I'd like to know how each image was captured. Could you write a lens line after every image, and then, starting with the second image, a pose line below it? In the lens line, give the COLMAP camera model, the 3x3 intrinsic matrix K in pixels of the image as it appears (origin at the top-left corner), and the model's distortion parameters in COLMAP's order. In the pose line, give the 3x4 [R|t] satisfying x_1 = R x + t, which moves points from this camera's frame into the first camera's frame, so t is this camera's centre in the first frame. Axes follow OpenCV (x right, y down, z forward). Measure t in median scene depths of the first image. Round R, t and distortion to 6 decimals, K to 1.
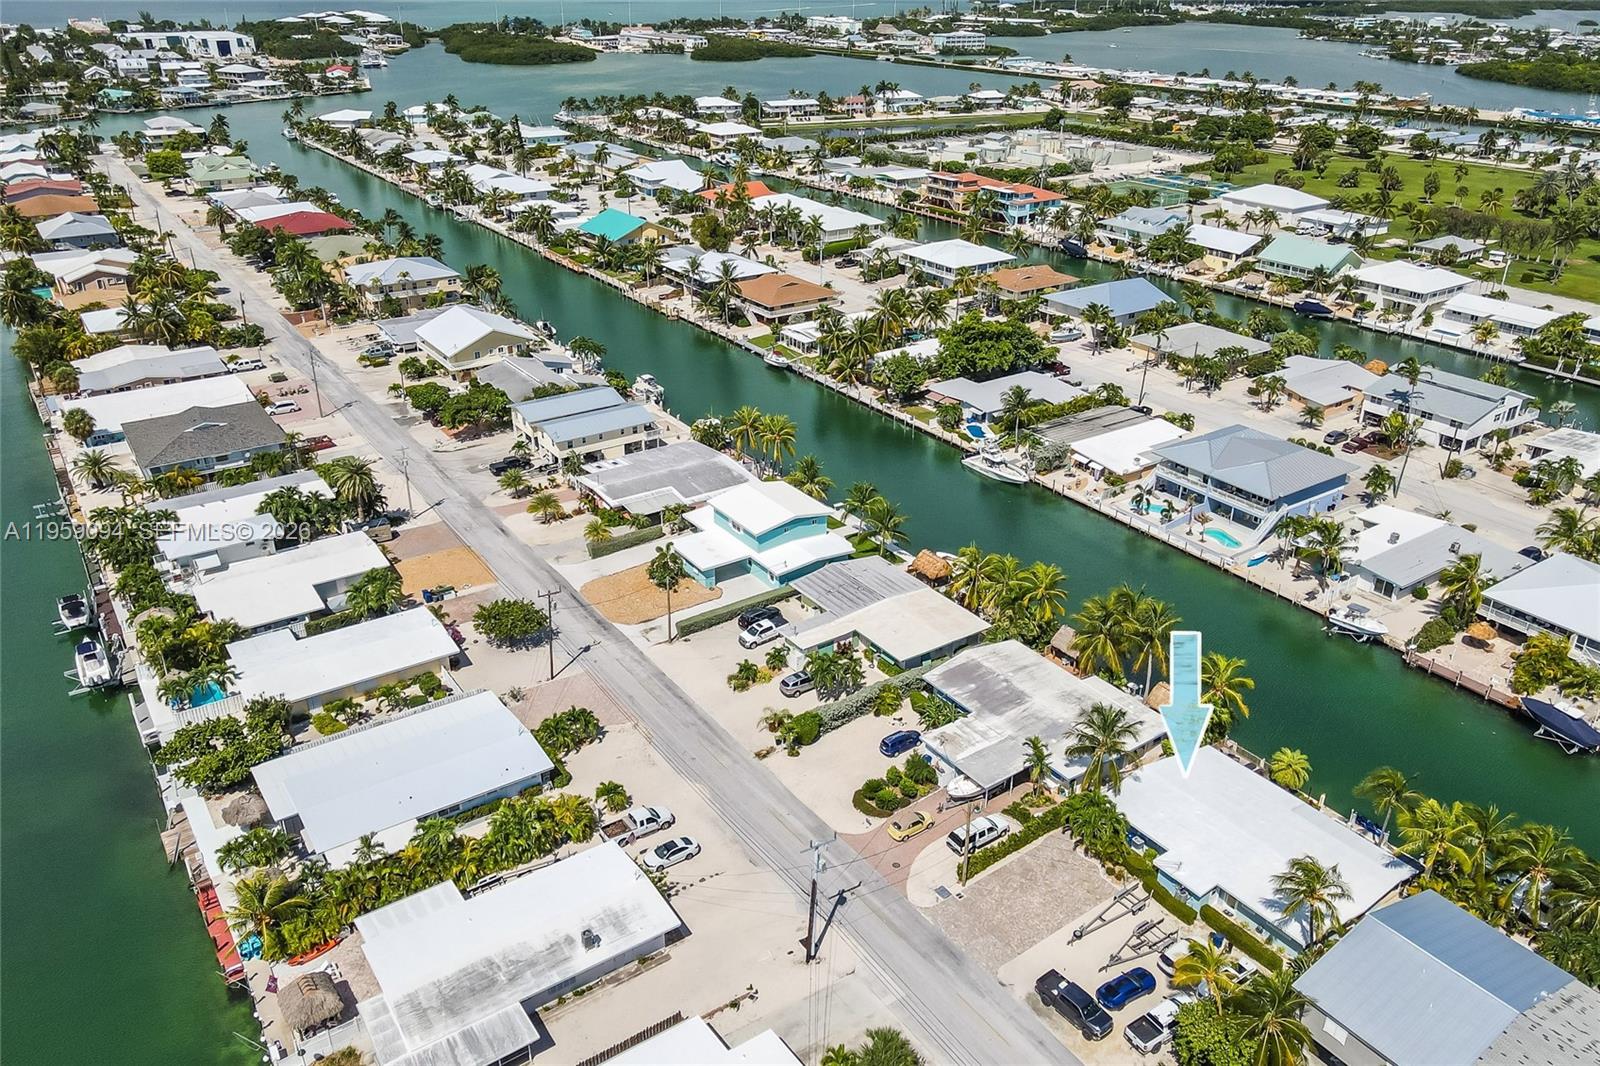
lens RADIAL K [[1168.7, 0, 760.3], [0, 1168.7, 535.0], [0, 0, 1]] dist [0.018777, -0.028943]
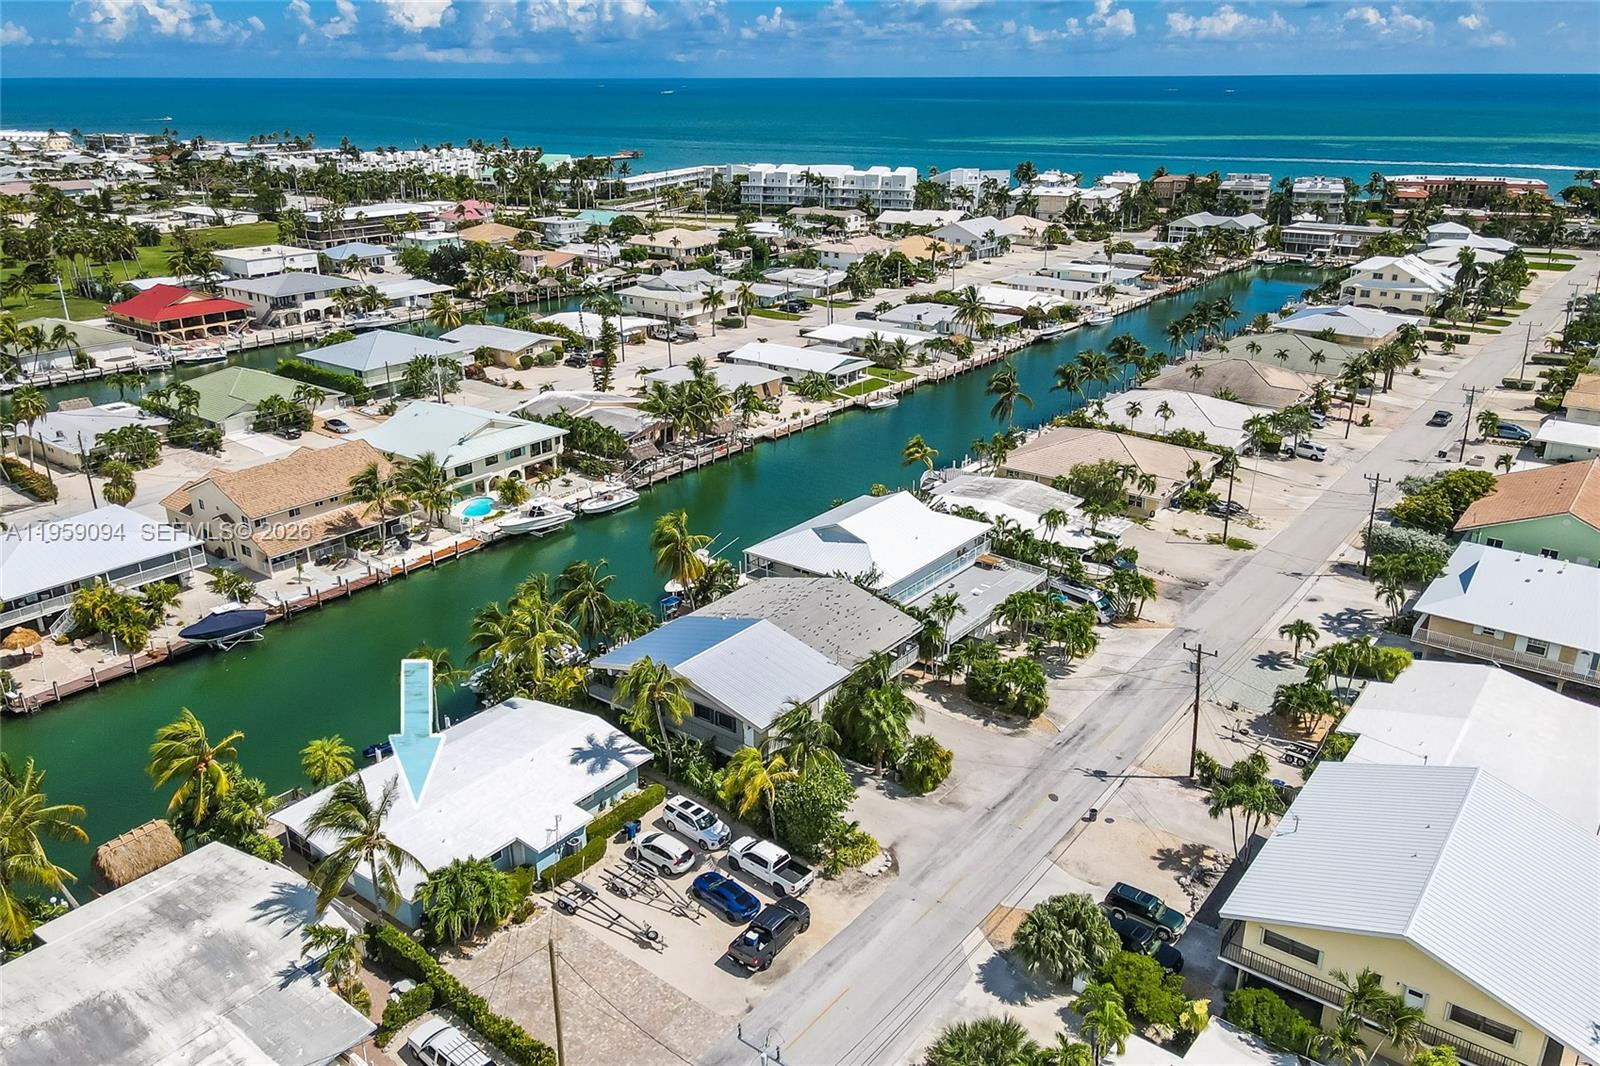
lens RADIAL K [[1192.6, 0, 815.4], [0, 1192.6, 536.4], [0, 0, 1]] dist [-0.006807, 0.030783]
pose [[-0.327008, -0.338434, 0.882342, -0.105569], [0.412174, 0.789110, 0.455431, -0.051036], [-0.850399, 0.512608, -0.118551, 0.256554]]
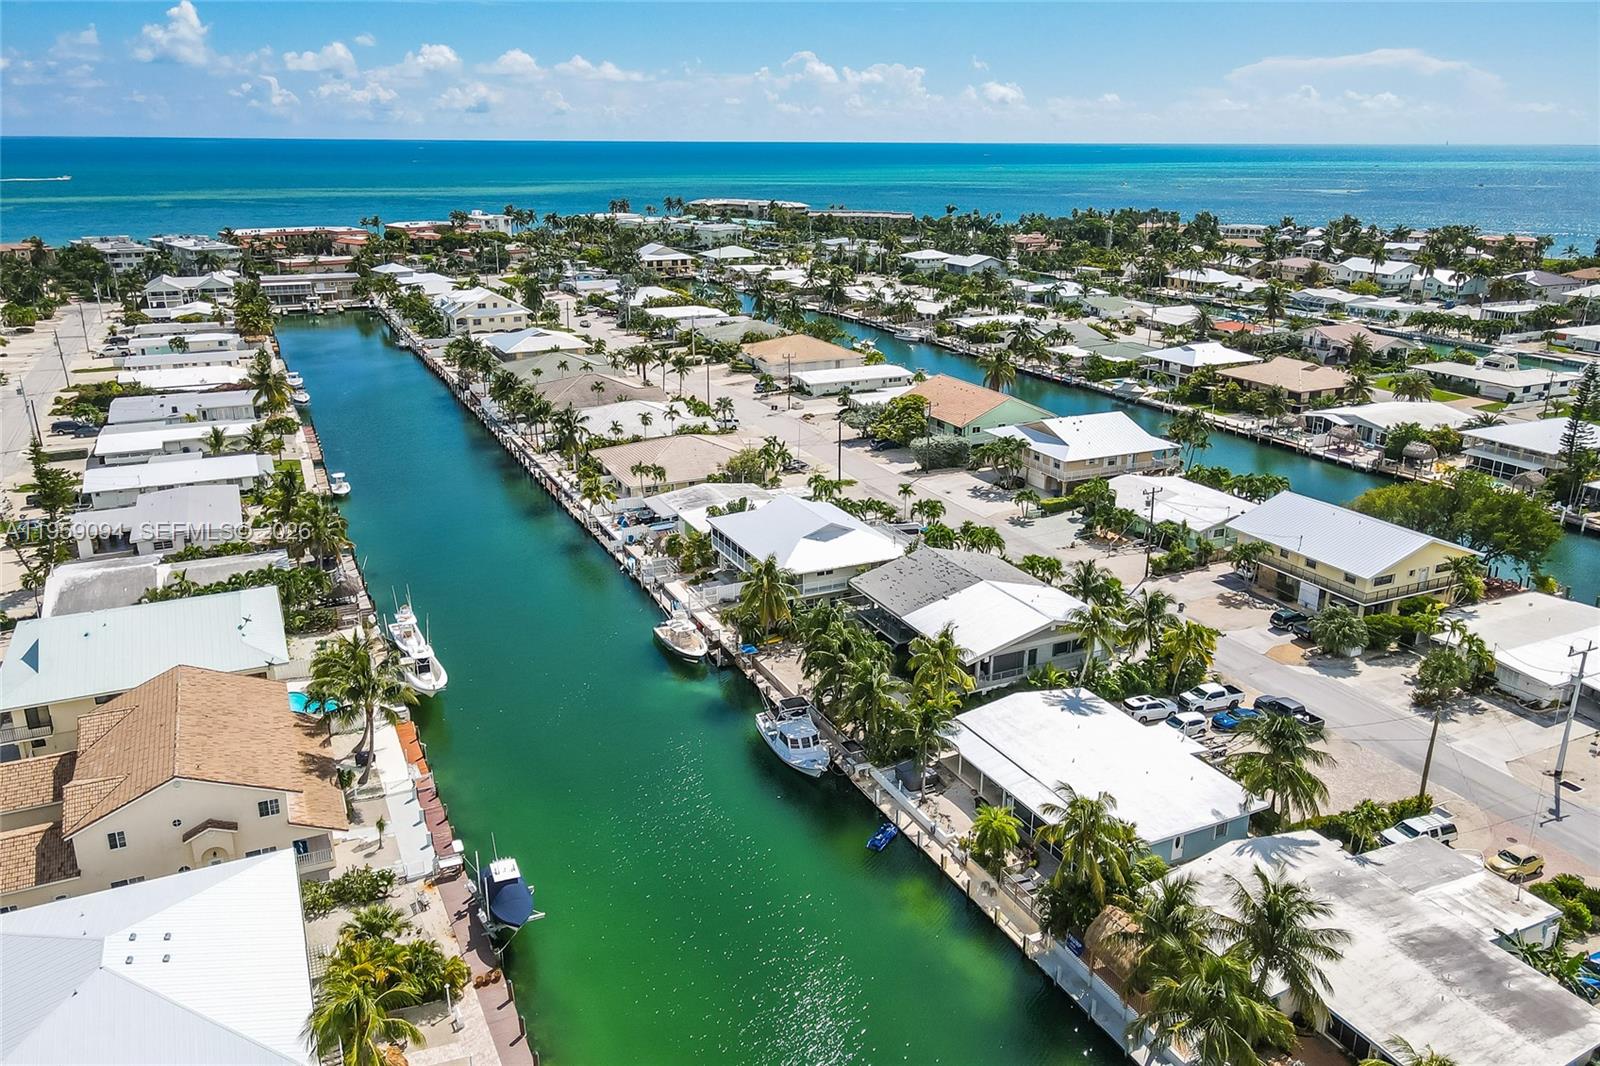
lens RADIAL K [[1153.6, 0, 800.0], [0, 1153.6, 533.0], [0, 0, 1]] dist [0.009281, 0.004375]
pose [[-0.989572, -0.048950, 0.135465, 0.167587], [0.059686, 0.716584, 0.694942, -0.155666], [-0.131089, 0.695781, -0.706190, 0.484233]]
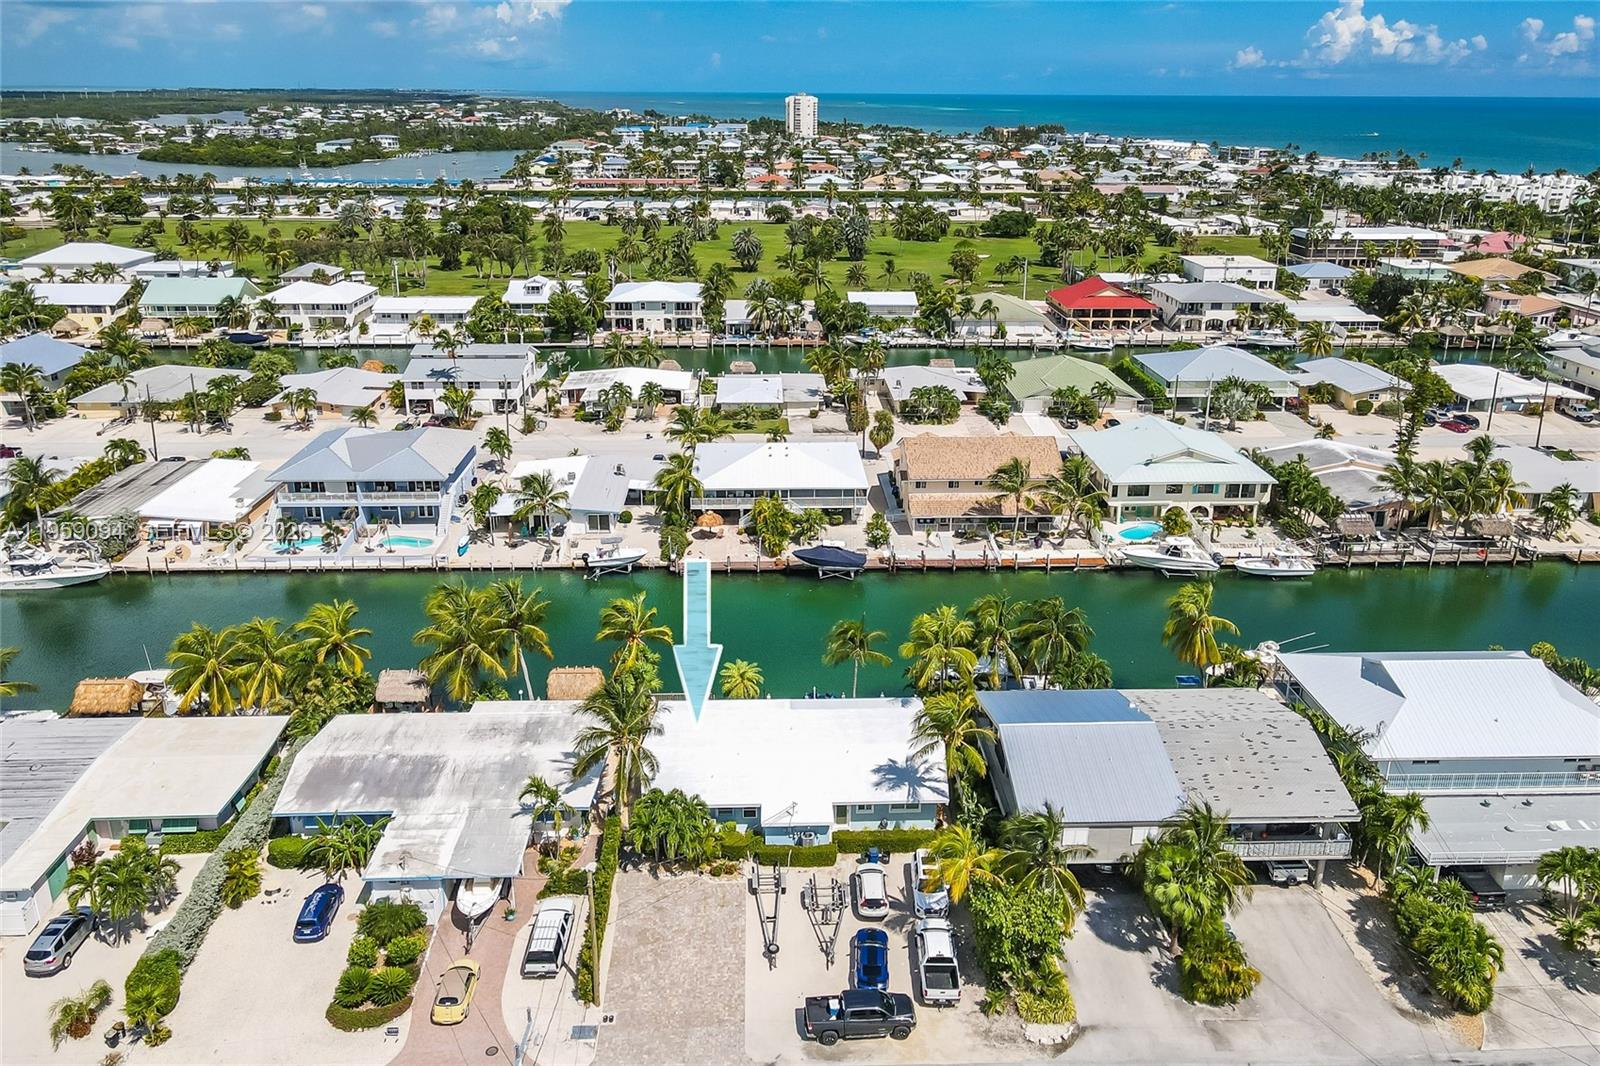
lens RADIAL K [[1192.6, 0, 815.4], [0, 1192.6, 536.4], [0, 0, 1]] dist [-0.006807, 0.030783]
pose [[0.515521, -0.294876, 0.804541, -0.073594], [0.363506, 0.925508, 0.106290, 0.007525], [-0.775952, 0.237661, 0.584308, 0.139247]]
